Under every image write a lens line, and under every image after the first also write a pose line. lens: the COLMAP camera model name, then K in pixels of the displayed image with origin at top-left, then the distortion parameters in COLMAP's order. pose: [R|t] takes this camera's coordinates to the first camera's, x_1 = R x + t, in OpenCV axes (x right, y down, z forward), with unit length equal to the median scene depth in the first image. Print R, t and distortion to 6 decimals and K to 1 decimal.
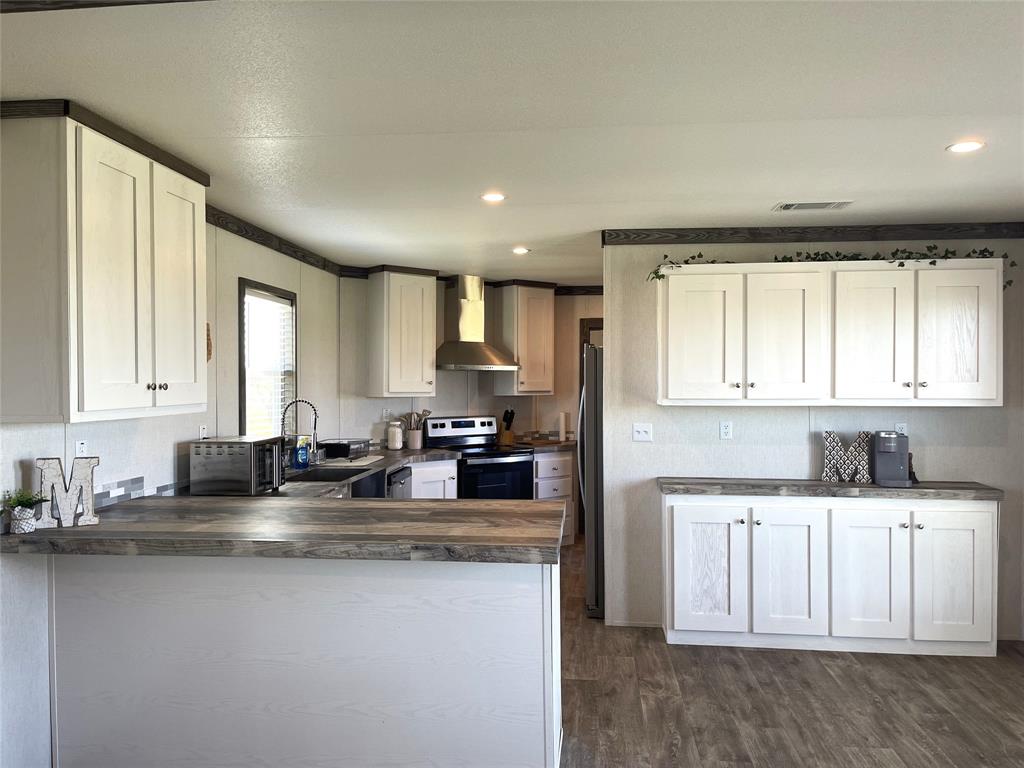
lens RADIAL K [[774.0, 0, 509.0], [0, 774.0, 383.4], [0, 0, 1]] dist [0.070273, -0.082851]
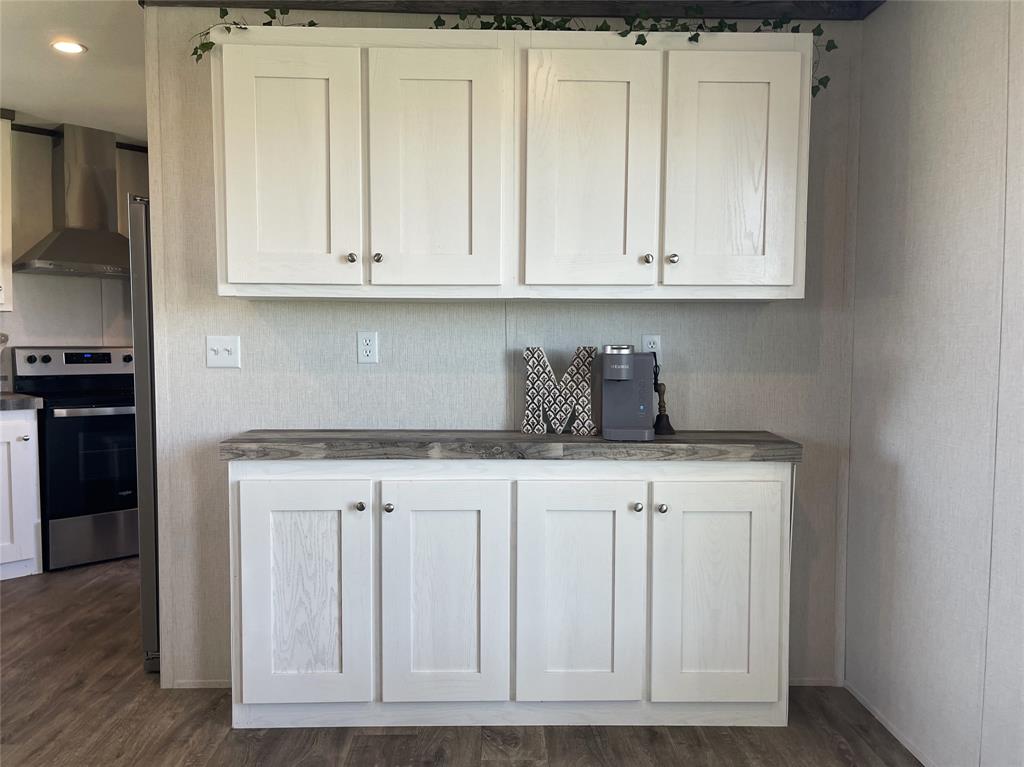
lens RADIAL K [[774.0, 0, 513.4], [0, 774.0, 390.2], [0, 0, 1]] dist [0.070273, -0.082851]
pose [[0.991472, -0.002654, 0.130292, 0.324248], [-0.004760, 0.998388, 0.056560, 0.061171], [-0.130232, -0.056698, 0.989861, 0.432717]]
